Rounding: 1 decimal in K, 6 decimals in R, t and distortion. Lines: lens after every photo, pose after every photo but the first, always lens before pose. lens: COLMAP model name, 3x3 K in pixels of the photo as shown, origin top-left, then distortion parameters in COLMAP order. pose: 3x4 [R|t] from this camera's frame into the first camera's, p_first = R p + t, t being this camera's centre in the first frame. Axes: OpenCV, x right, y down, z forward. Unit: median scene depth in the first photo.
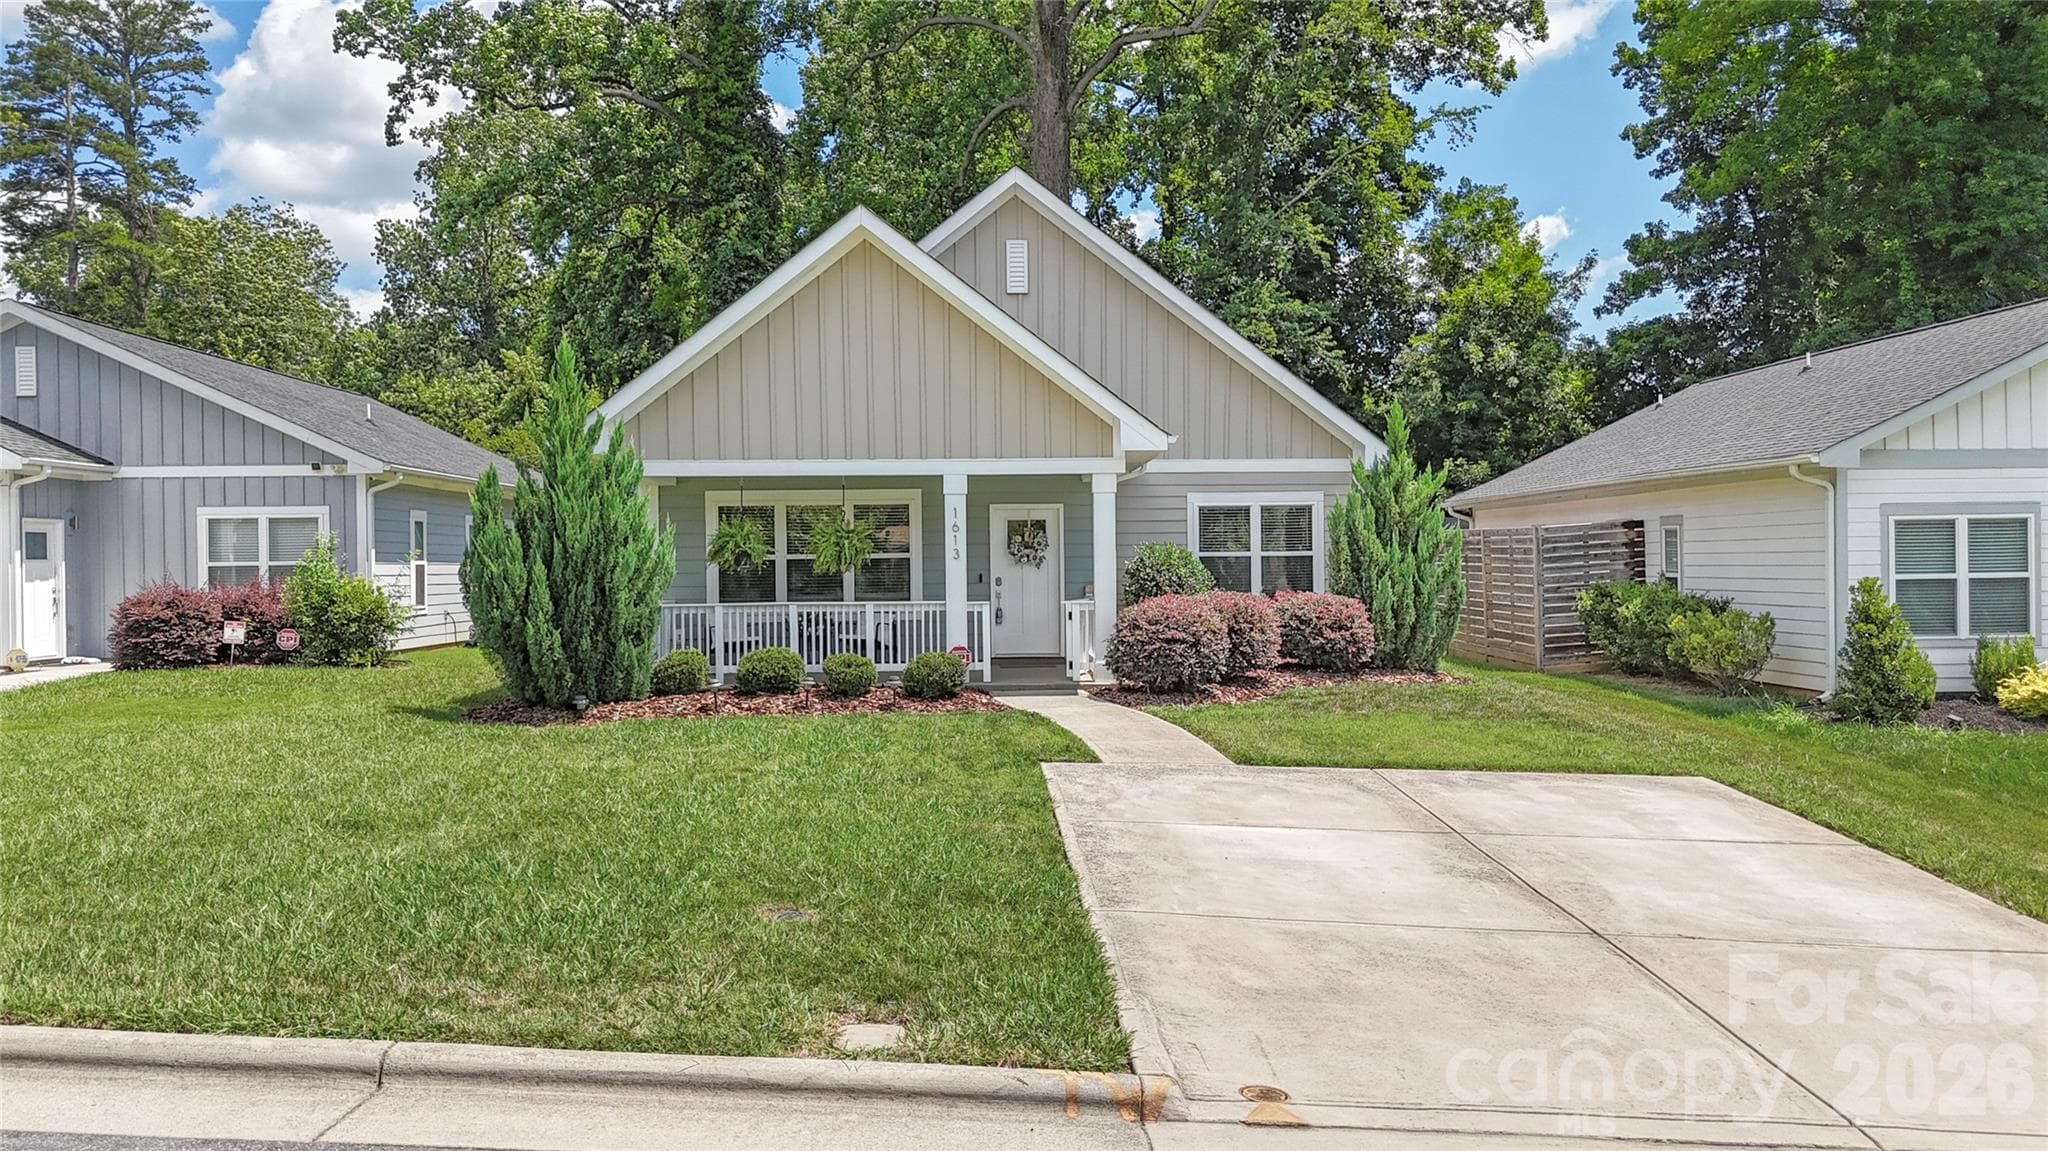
lens RADIAL K [[1523.1, 0, 1044.5], [0, 1523.1, 609.7], [0, 0, 1]] dist [0.062022, -0.042882]
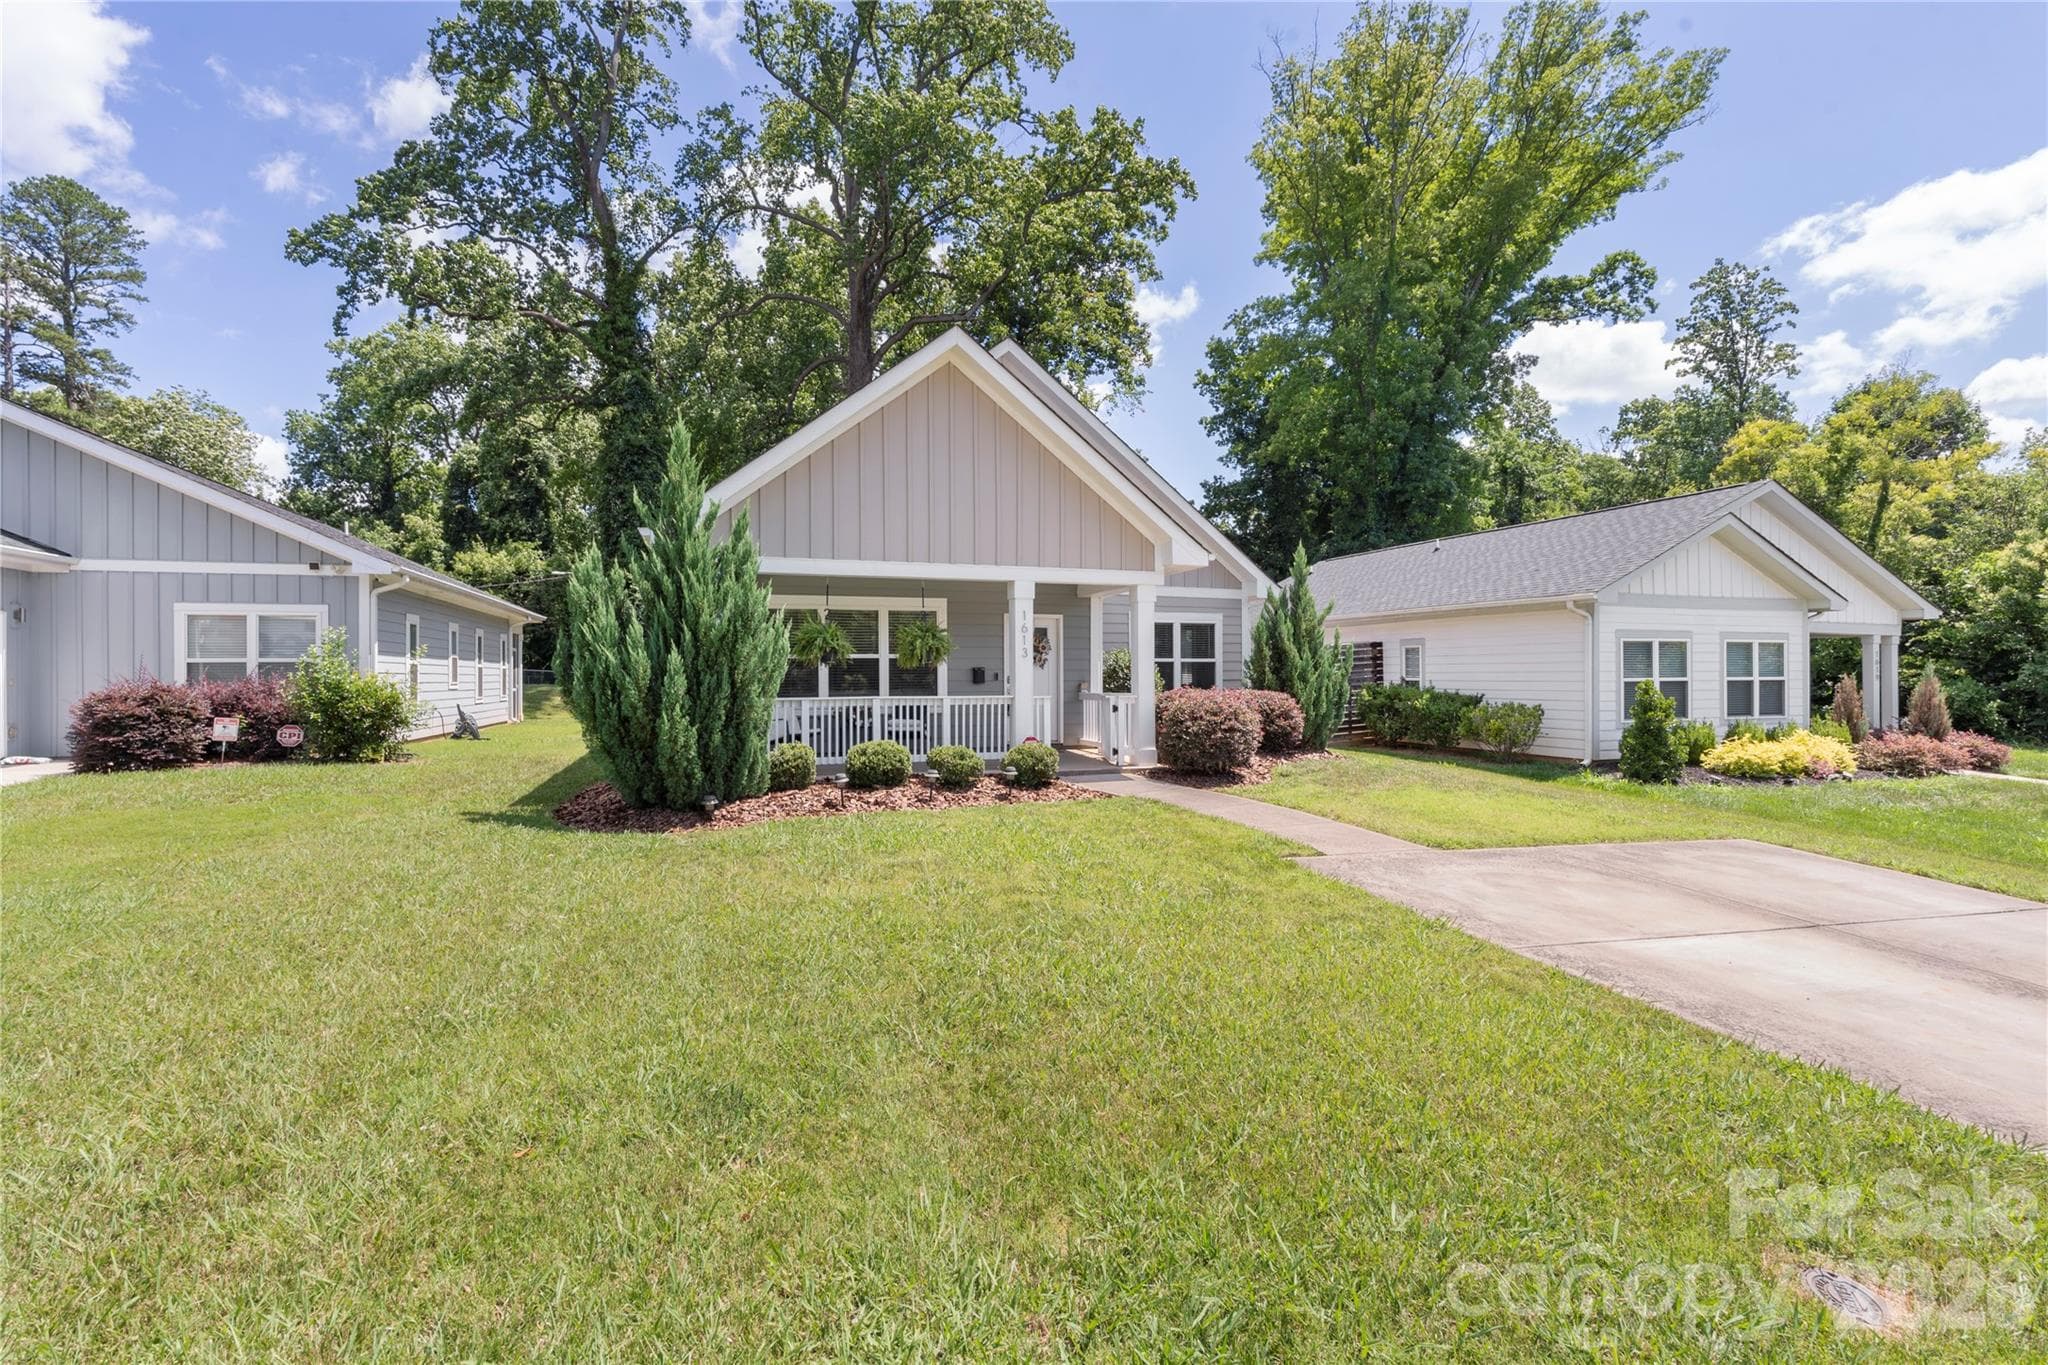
lens RADIAL K [[906.9, 0, 1034.8], [0, 906.9, 685.2], [0, 0, 1]] dist [-0.001244, 0.001728]
pose [[0.957549, 0.004020, 0.288243, -0.201277], [0.002125, 0.999777, -0.021002, 0.000491], [-0.288264, 0.020723, 0.957327, 0.305772]]
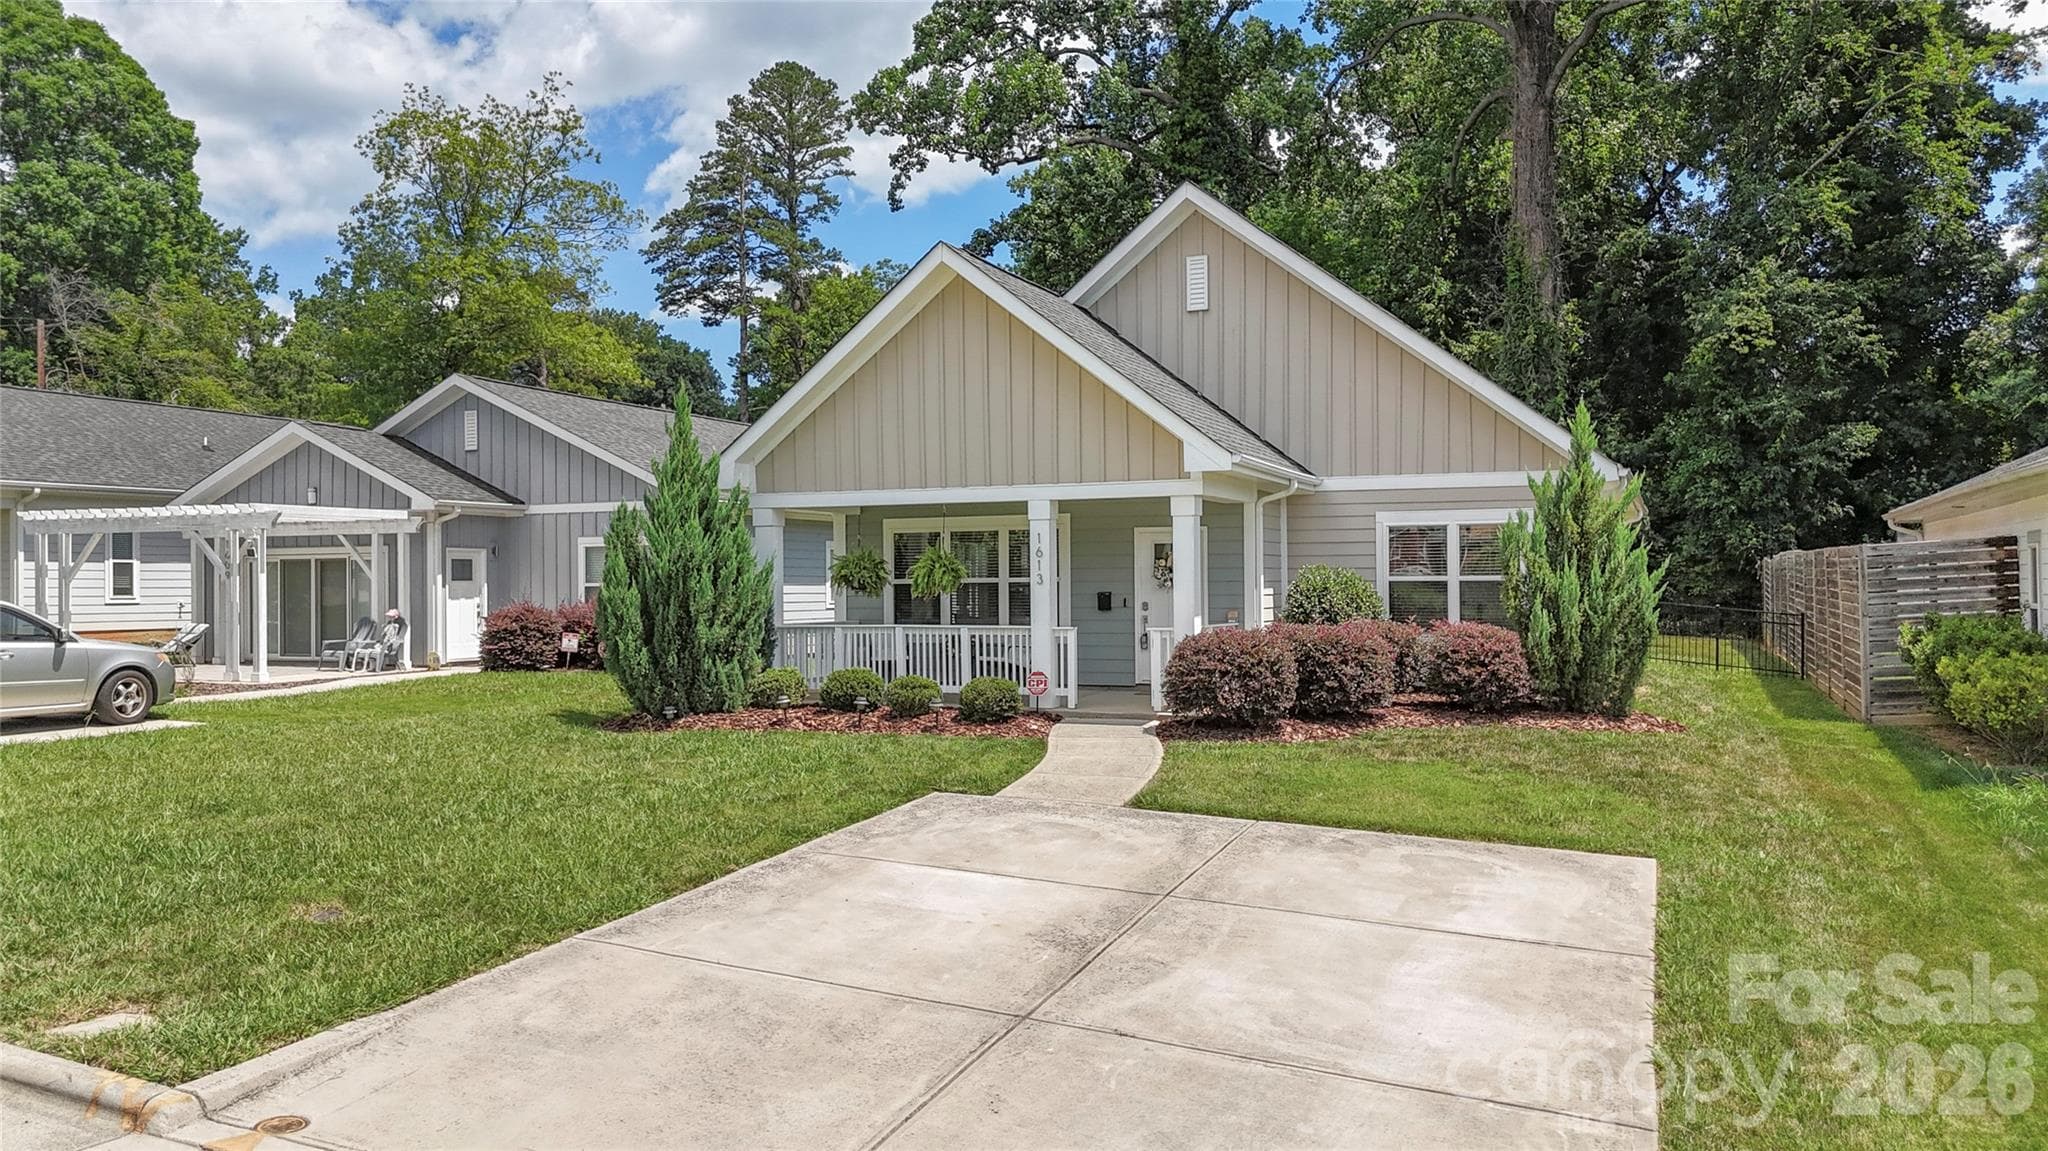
lens RADIAL K [[1523.1, 0, 1041.5], [0, 1523.1, 592.8], [0, 0, 1]] dist [0.062022, -0.042882]
pose [[0.907986, 0.006697, -0.418946, 0.301838], [-0.015256, 0.999738, -0.017082, -0.008744], [0.418722, 0.021902, 0.907850, 0.076229]]
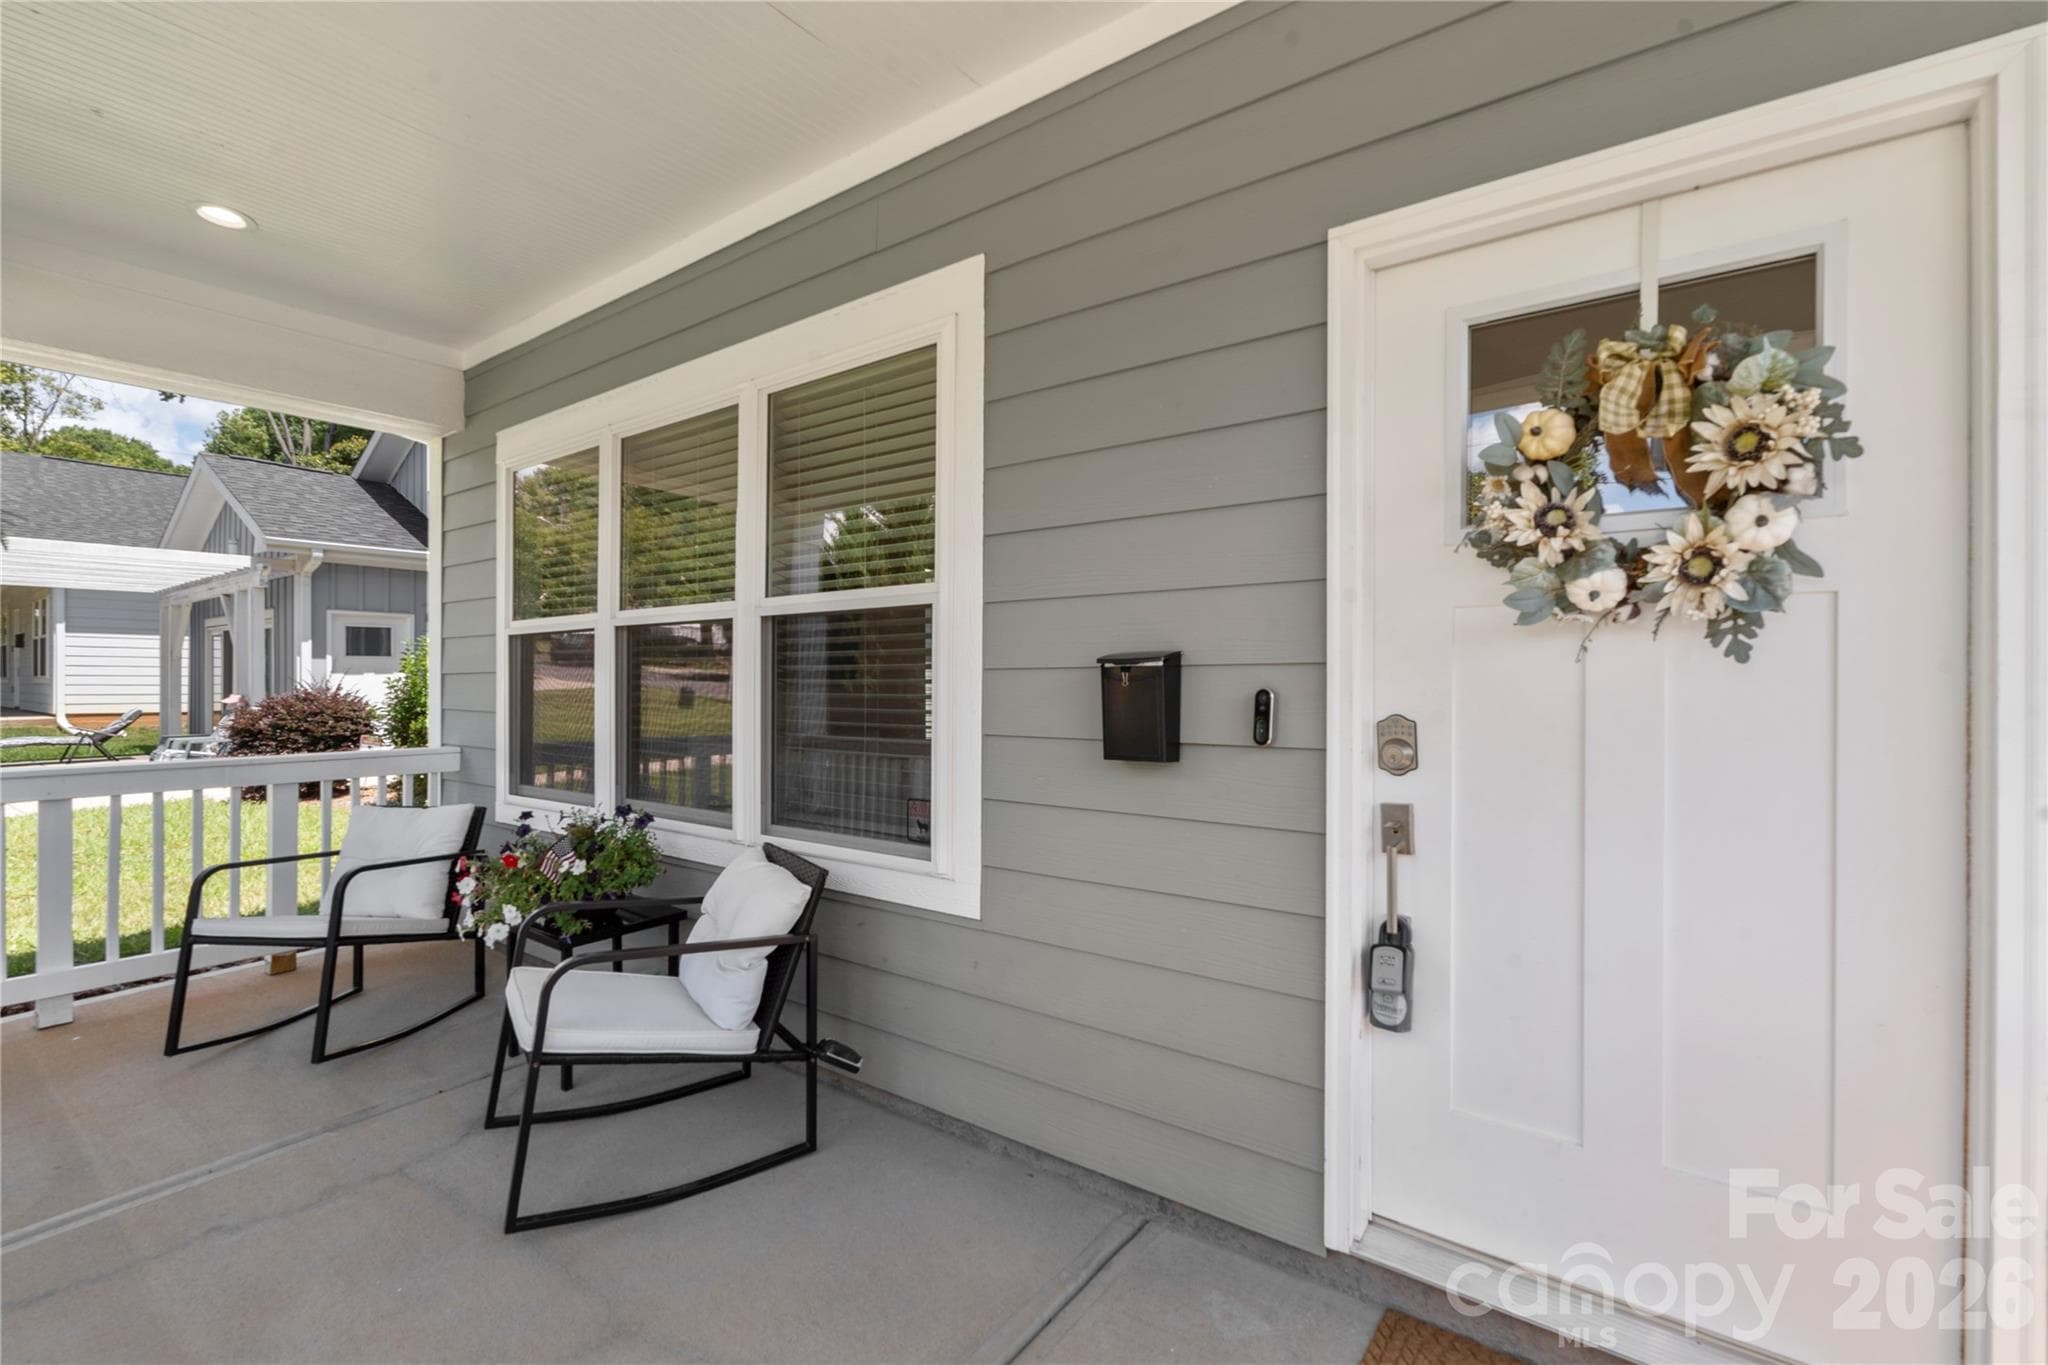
lens RADIAL K [[906.9, 0, 1035.4], [0, 906.9, 680.5], [0, 0, 1]] dist [-0.001244, 0.001728]
pose [[0.811704, 0.010898, -0.583967, -0.006776], [-0.023477, 0.999627, -0.013977, -0.021312], [0.583597, 0.025055, 0.811657, 0.854456]]
